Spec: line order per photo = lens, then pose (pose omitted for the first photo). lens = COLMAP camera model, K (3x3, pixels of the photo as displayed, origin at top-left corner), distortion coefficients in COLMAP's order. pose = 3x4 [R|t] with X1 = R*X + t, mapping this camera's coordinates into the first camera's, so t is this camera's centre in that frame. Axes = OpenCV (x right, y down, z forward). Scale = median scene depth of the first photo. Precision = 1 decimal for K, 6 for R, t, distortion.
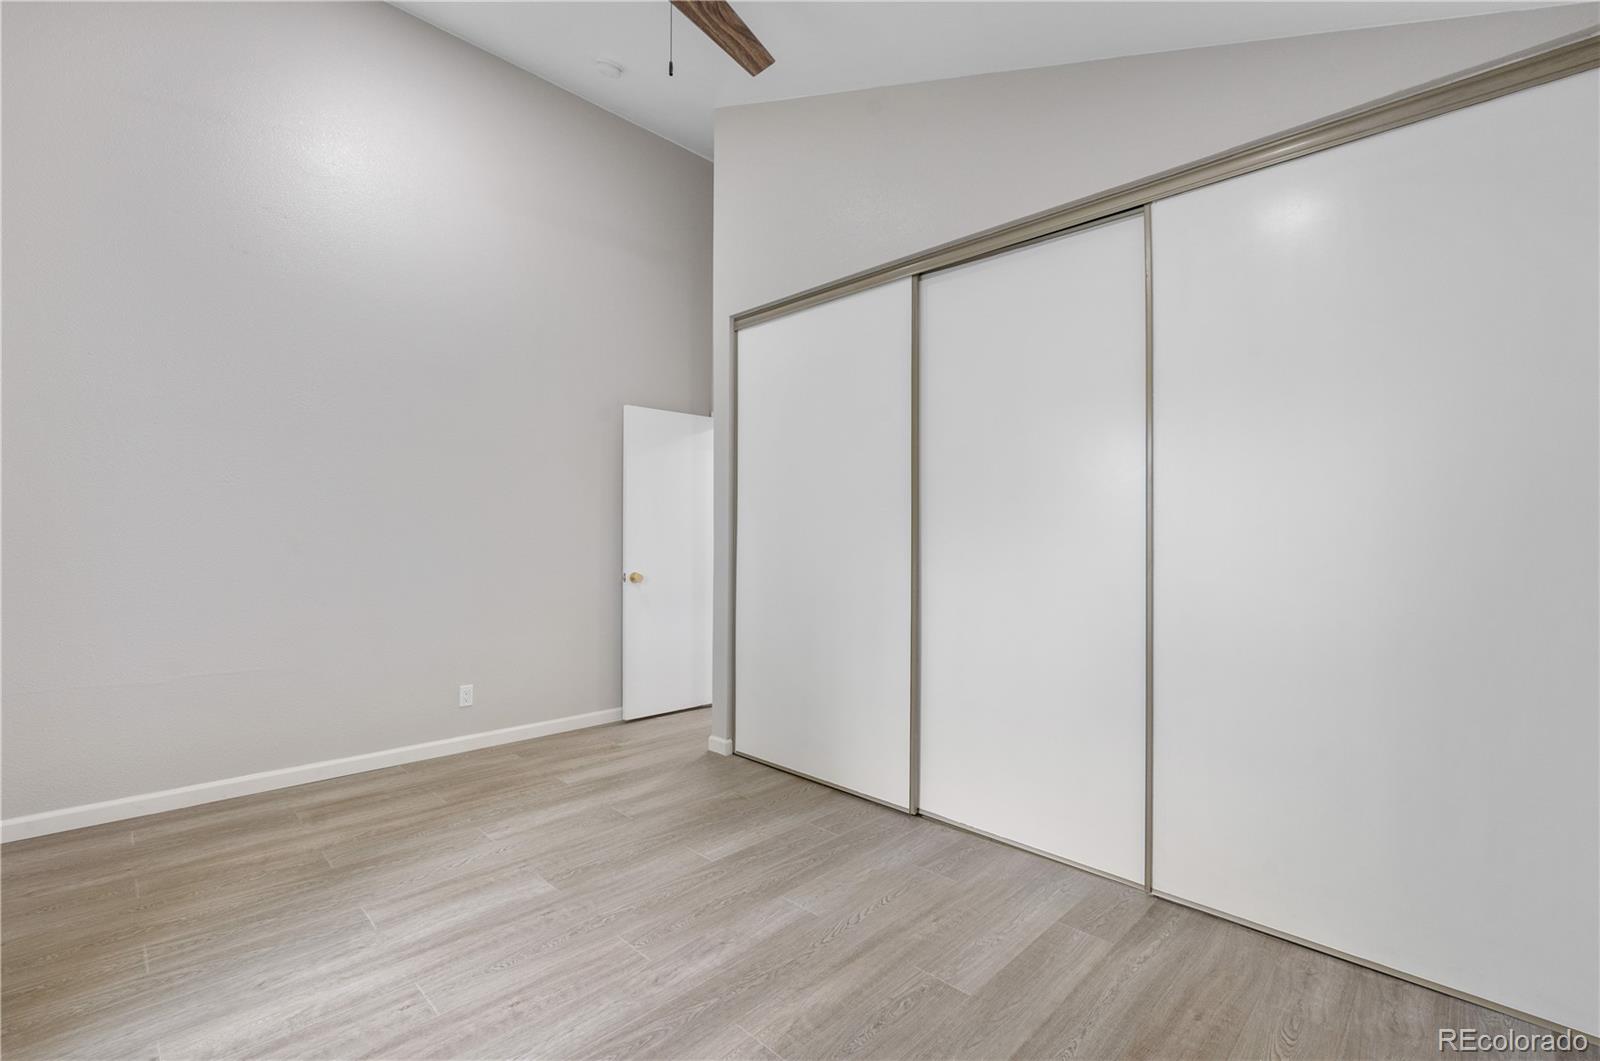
lens RADIAL K [[697.4, 0, 800.2], [0, 697.4, 535.7], [0, 0, 1]] dist [-0.008218, 0.002153]
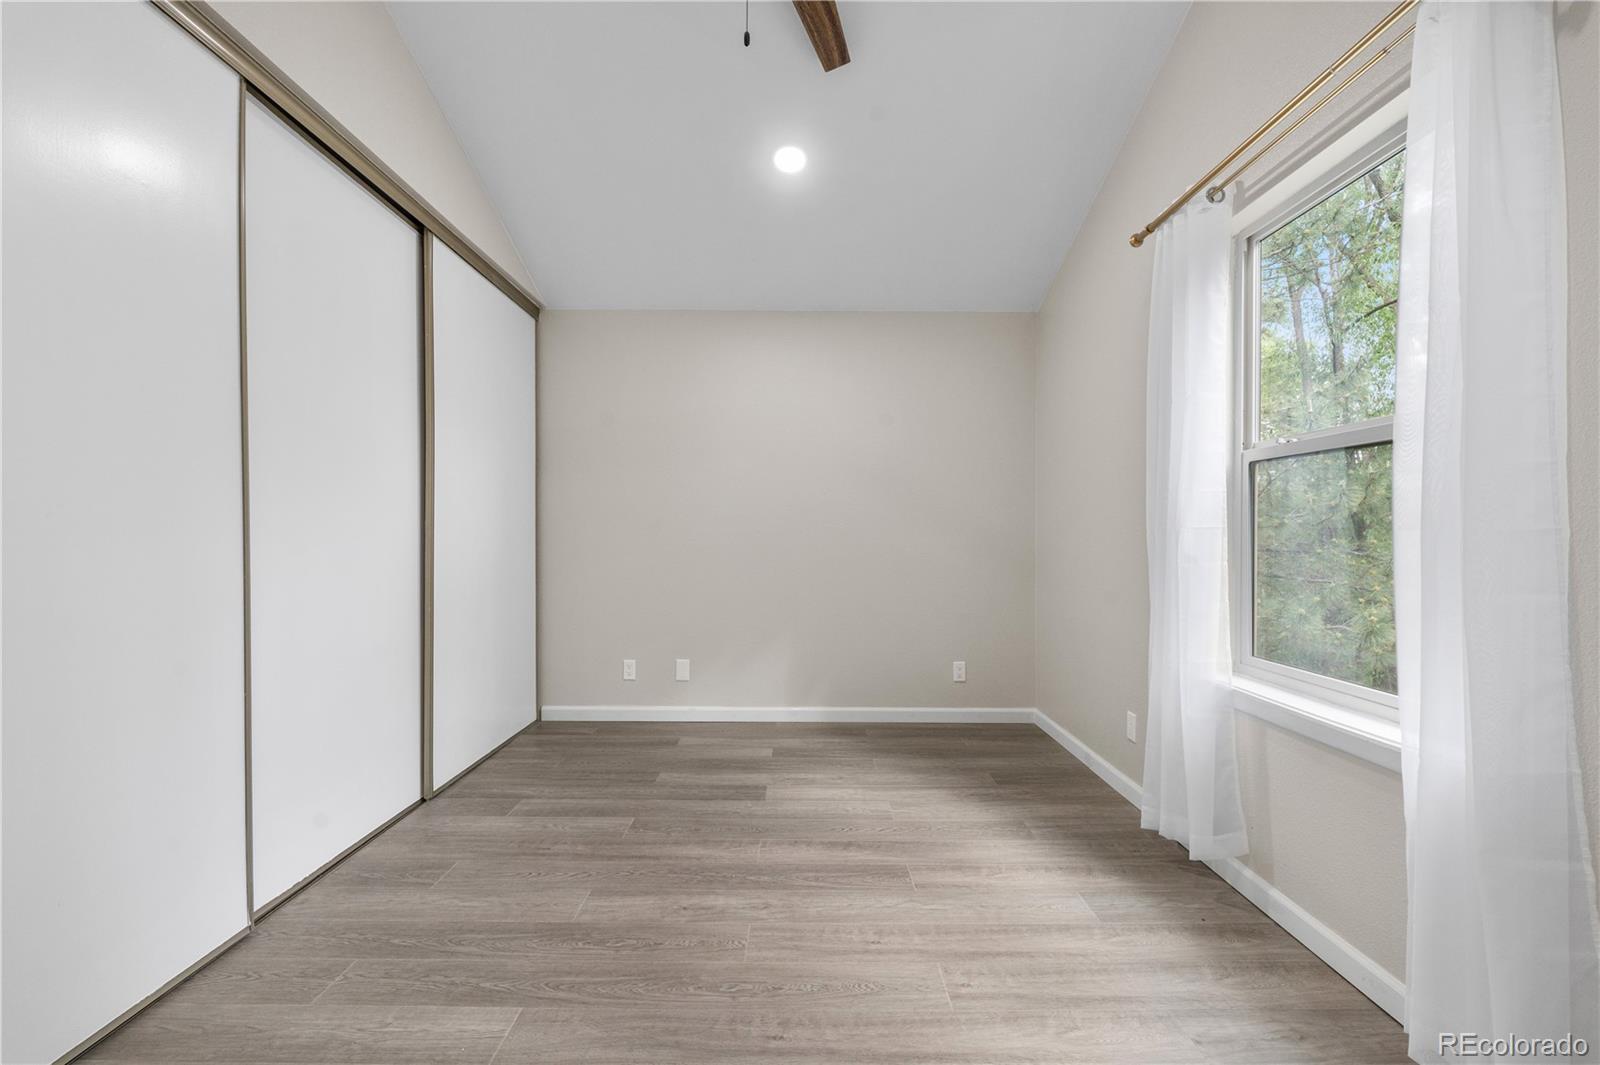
lens RADIAL K [[697.4, 0, 800.8], [0, 697.4, 531.7], [0, 0, 1]] dist [-0.008218, 0.002153]
pose [[-0.698425, -0.009765, 0.715617, -1.031028], [-0.013048, 0.999914, 0.000911, 0.042844], [-0.715565, -0.008701, -0.698492, 1.737826]]
